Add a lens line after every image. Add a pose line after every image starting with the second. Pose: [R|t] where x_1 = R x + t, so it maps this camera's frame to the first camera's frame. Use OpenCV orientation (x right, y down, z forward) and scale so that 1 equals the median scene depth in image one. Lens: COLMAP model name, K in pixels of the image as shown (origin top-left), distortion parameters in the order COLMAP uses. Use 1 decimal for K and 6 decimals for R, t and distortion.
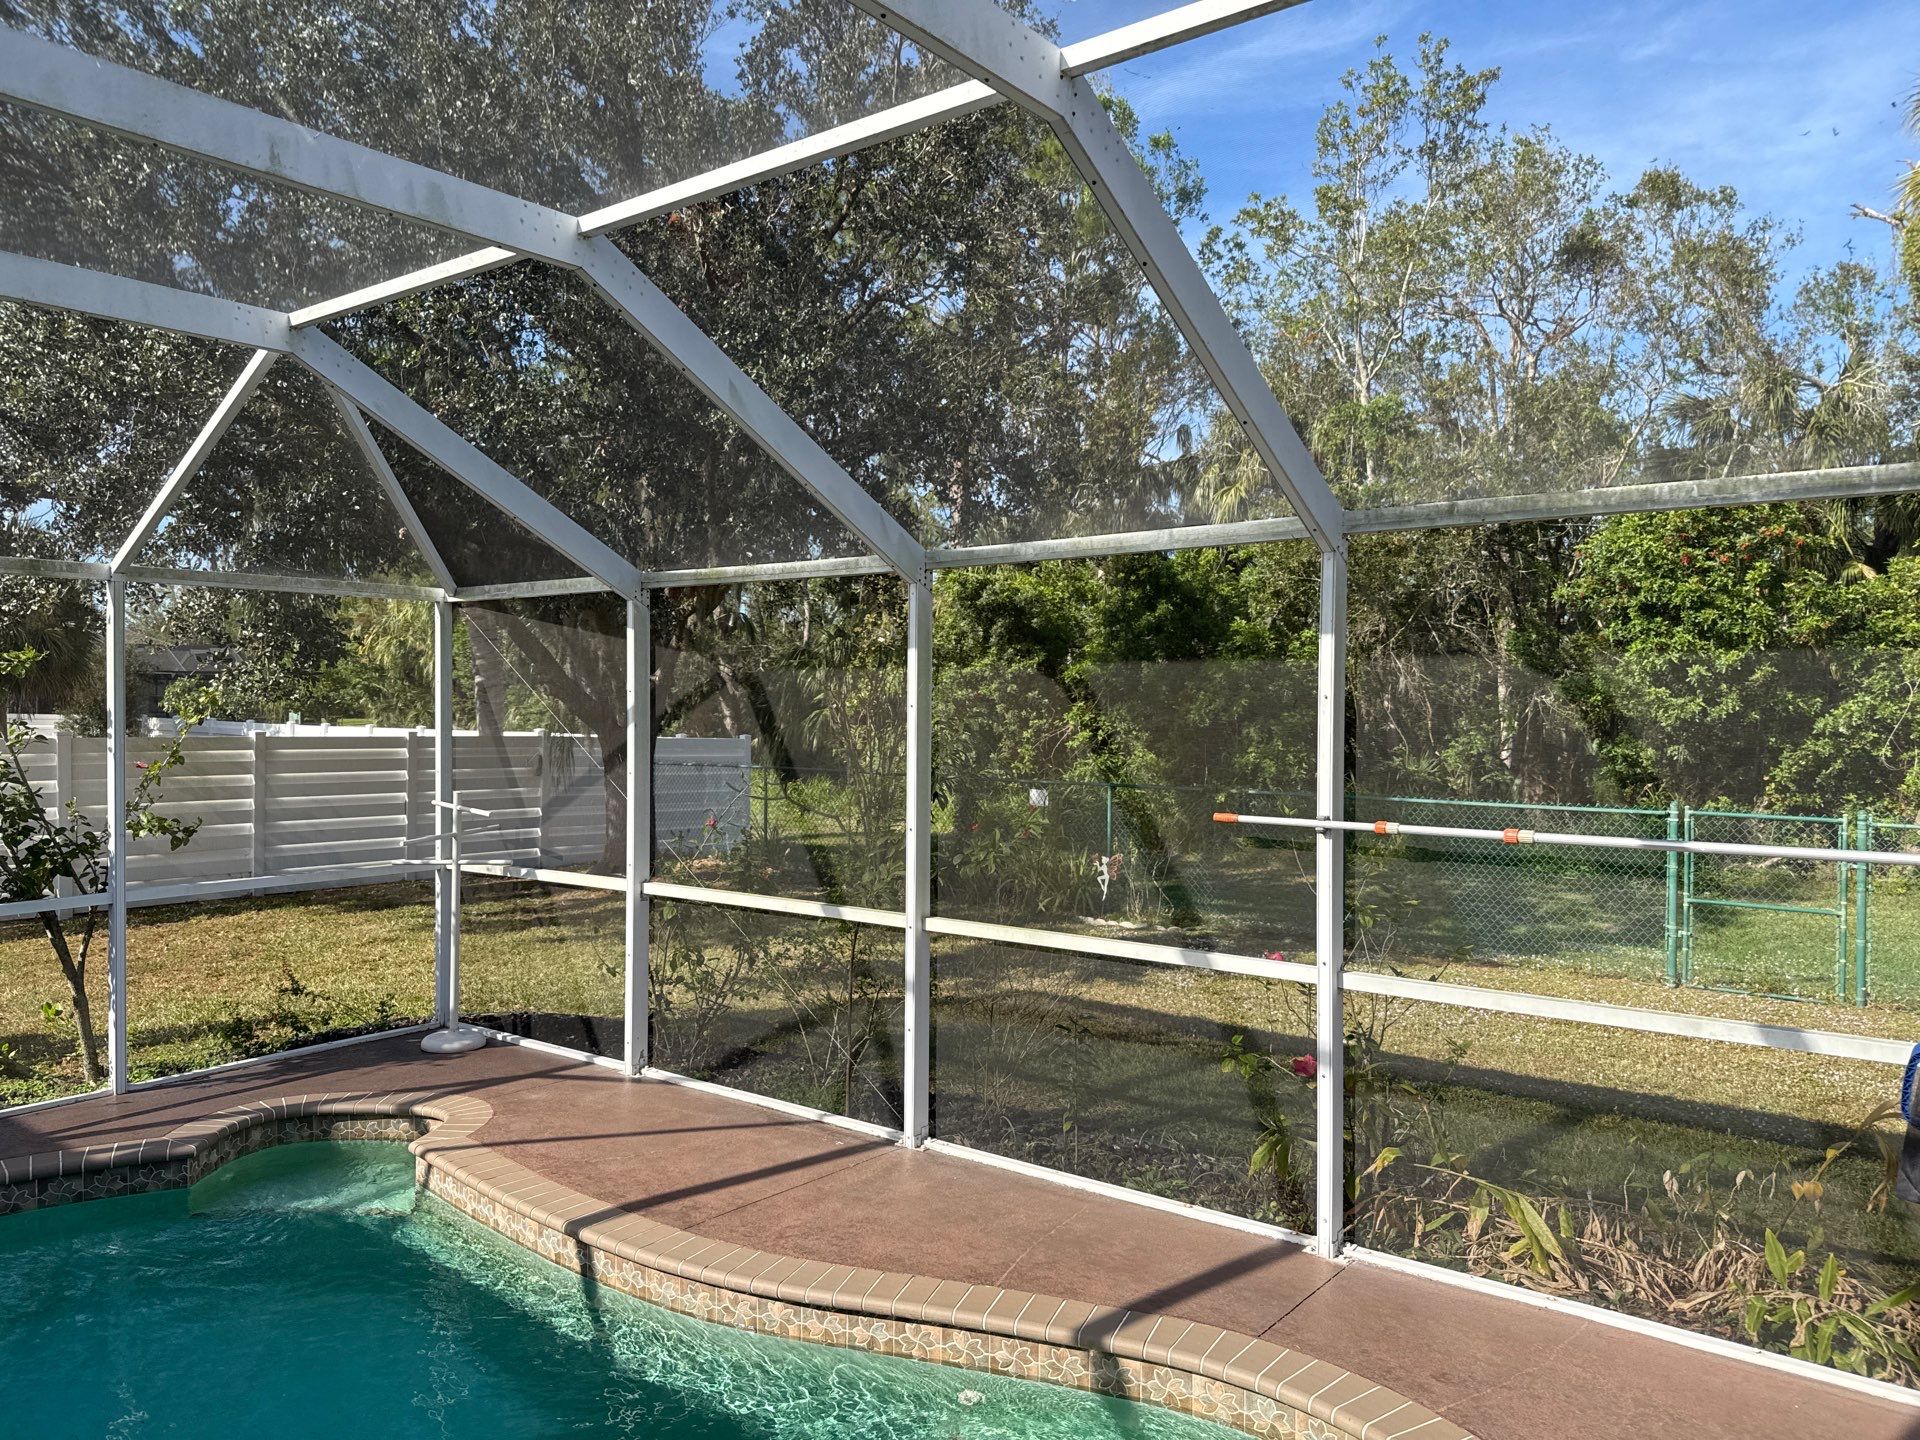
lens RADIAL K [[1348.8, 0, 963.4], [0, 1348.8, 707.8], [0, 0, 1]] dist [0.043575, -0.050367]
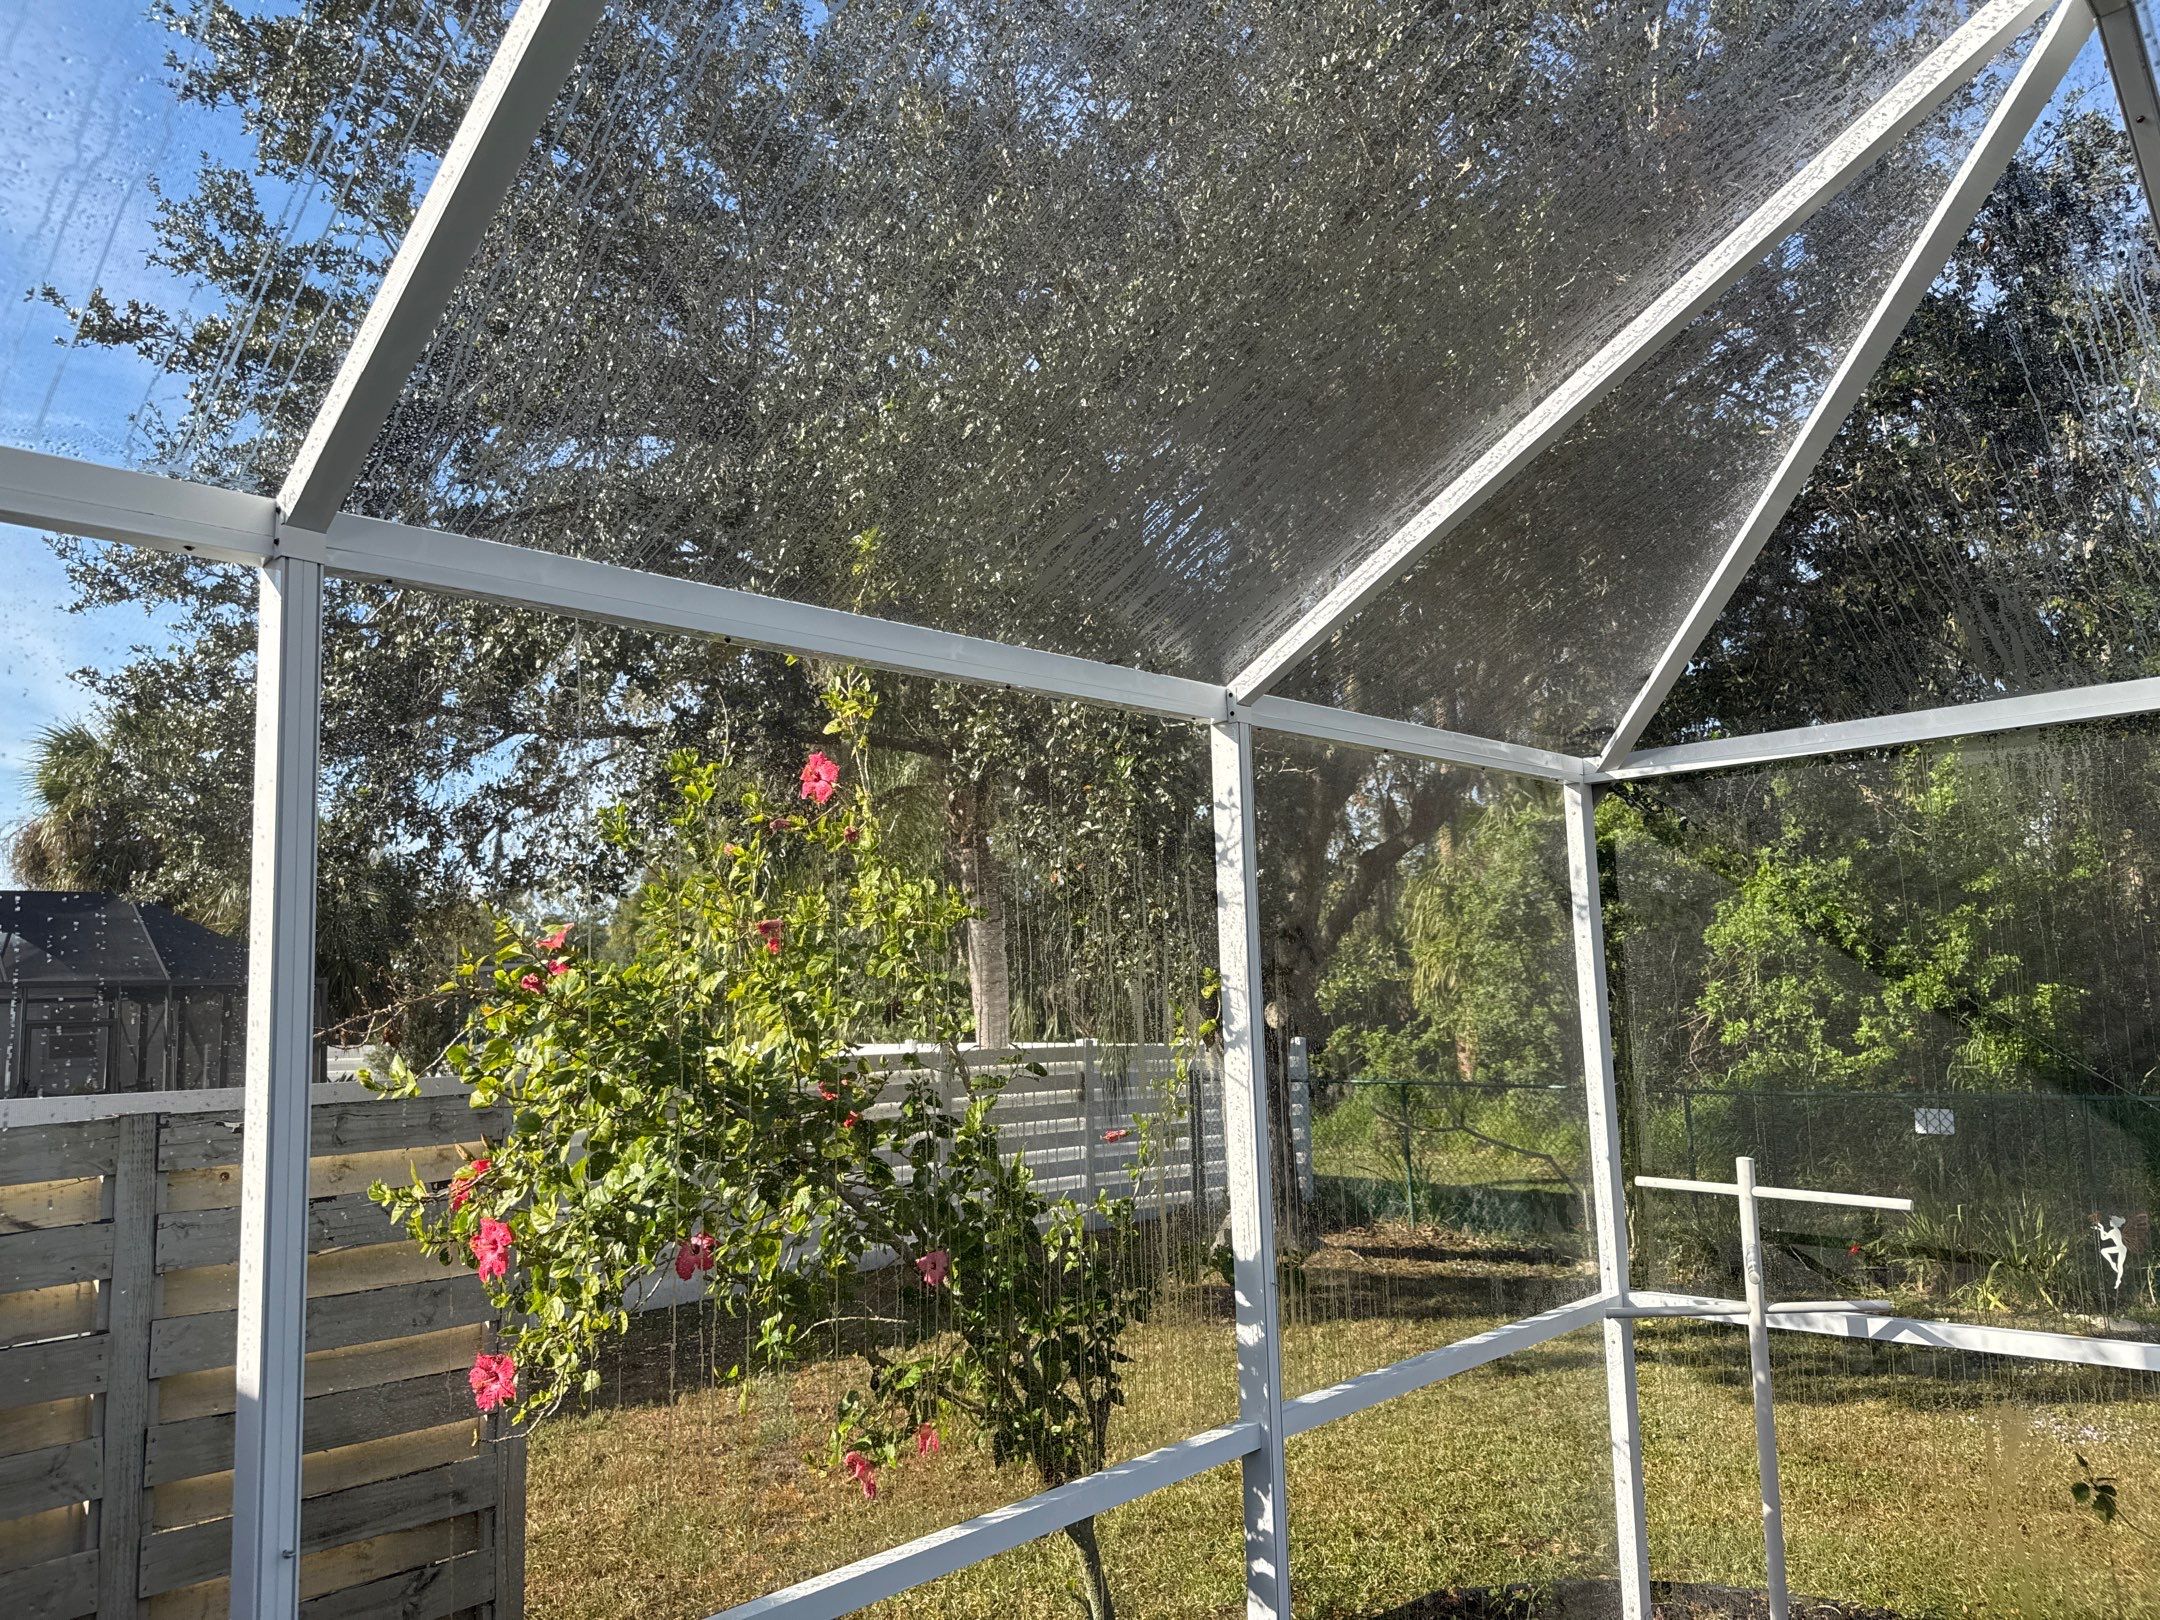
lens RADIAL K [[1517.4, 0, 1084.2], [0, 1517.4, 810.0], [0, 0, 1]] dist [0.043575, -0.050367]
pose [[0.994907, -0.042245, -0.091523, -0.539385], [0.030251, 0.991224, -0.128685, 0.001363], [0.096156, 0.125261, 0.987453, 0.411839]]
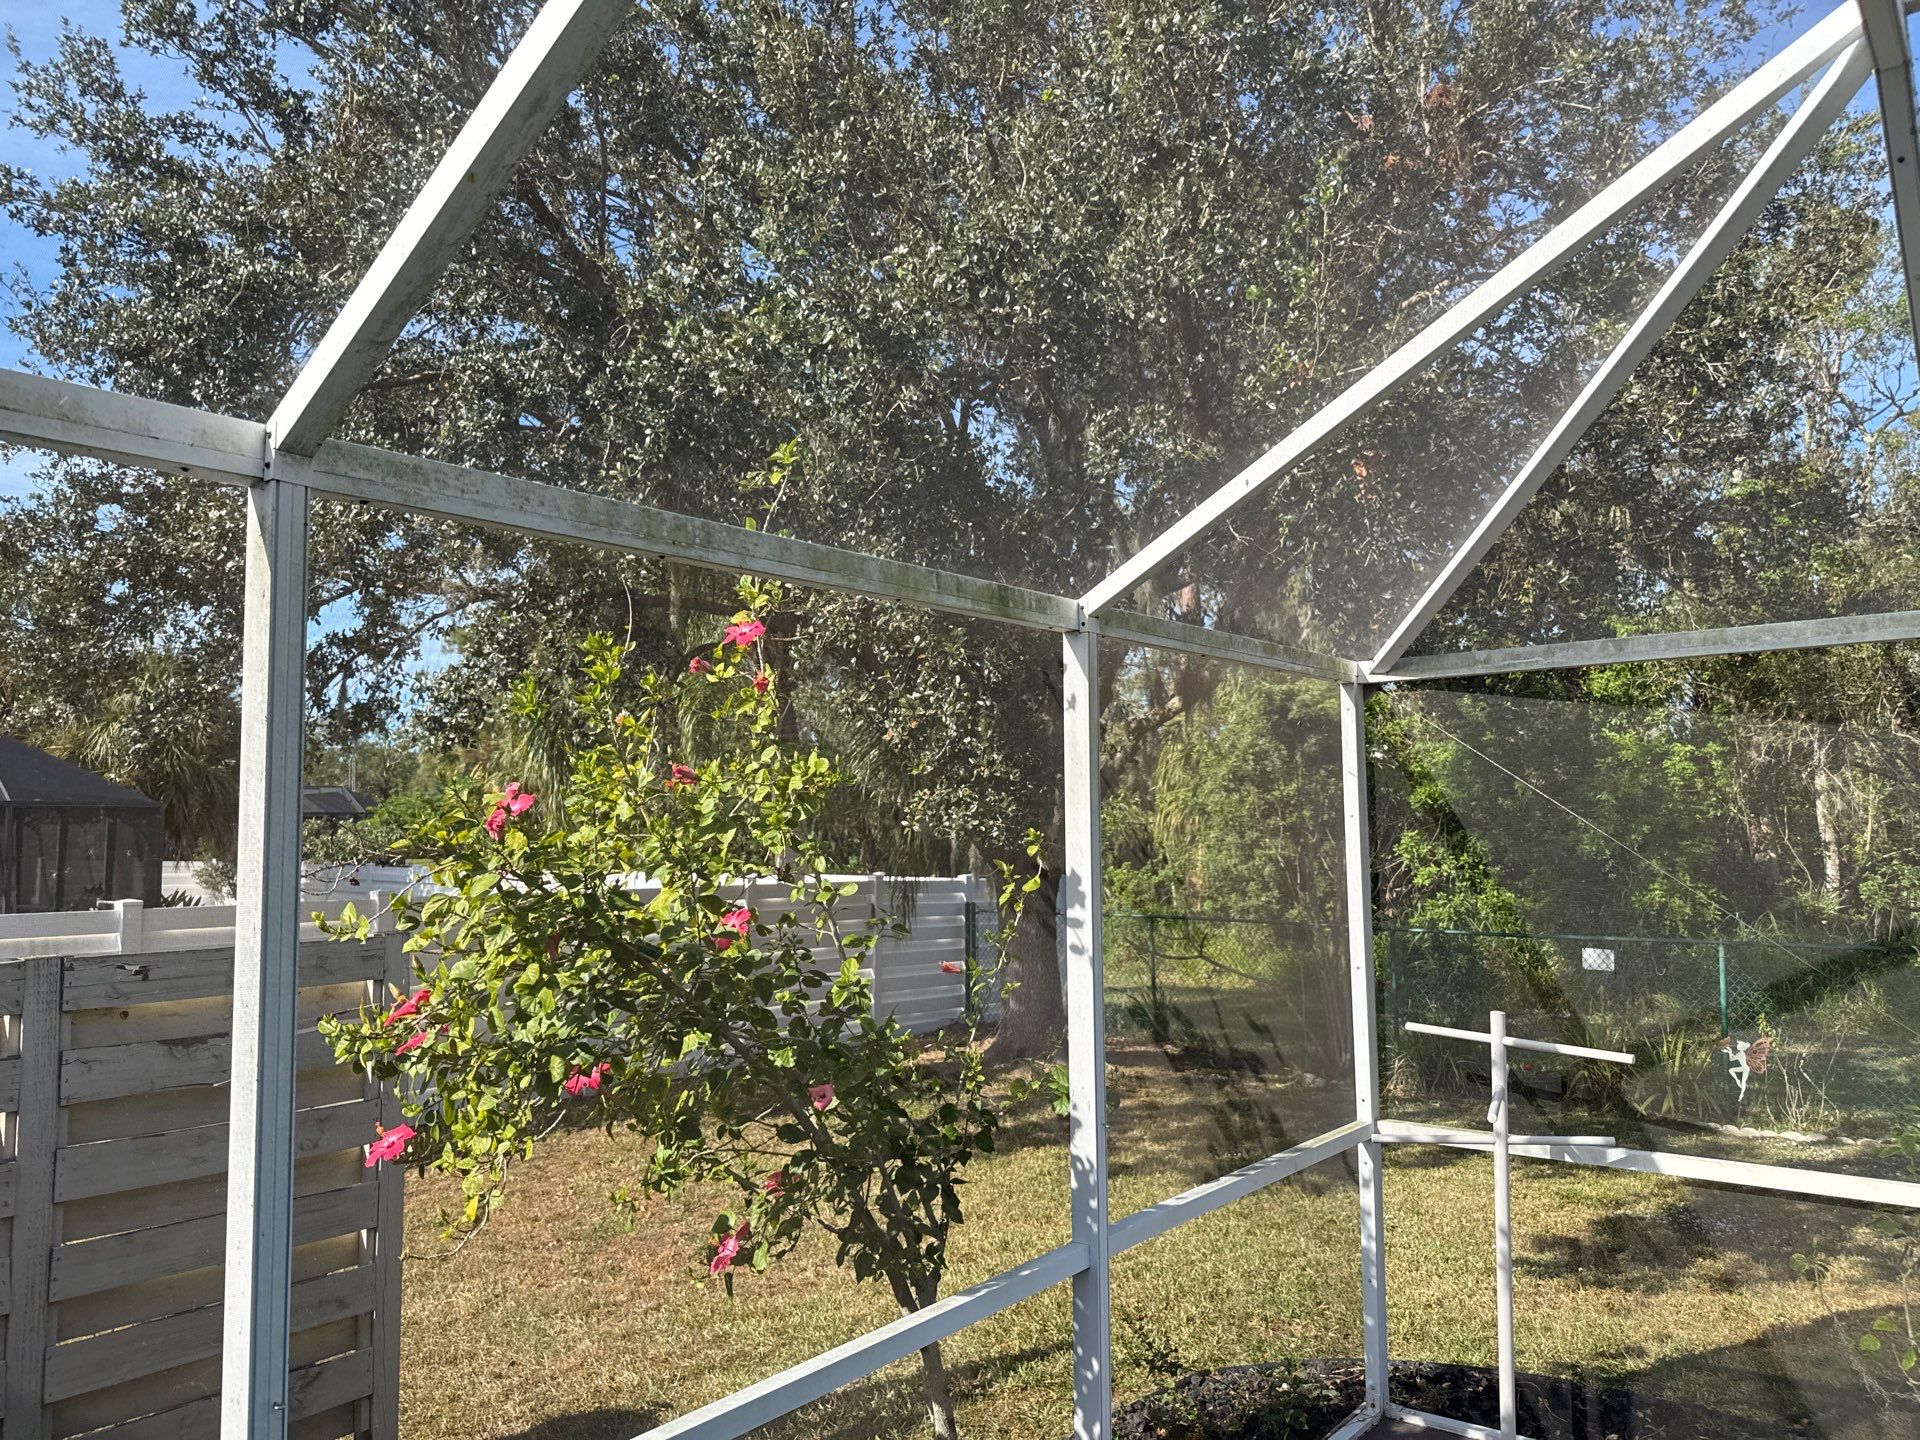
lens RADIAL K [[1348.8, 0, 981.1], [0, 1348.8, 718.1], [0, 0, 1]] dist [0.043575, -0.050367]
pose [[0.999951, -0.009424, -0.002922, -0.569132], [0.009138, 0.996247, -0.086076, -0.013794], [0.003723, 0.086045, 0.996284, 0.410949]]
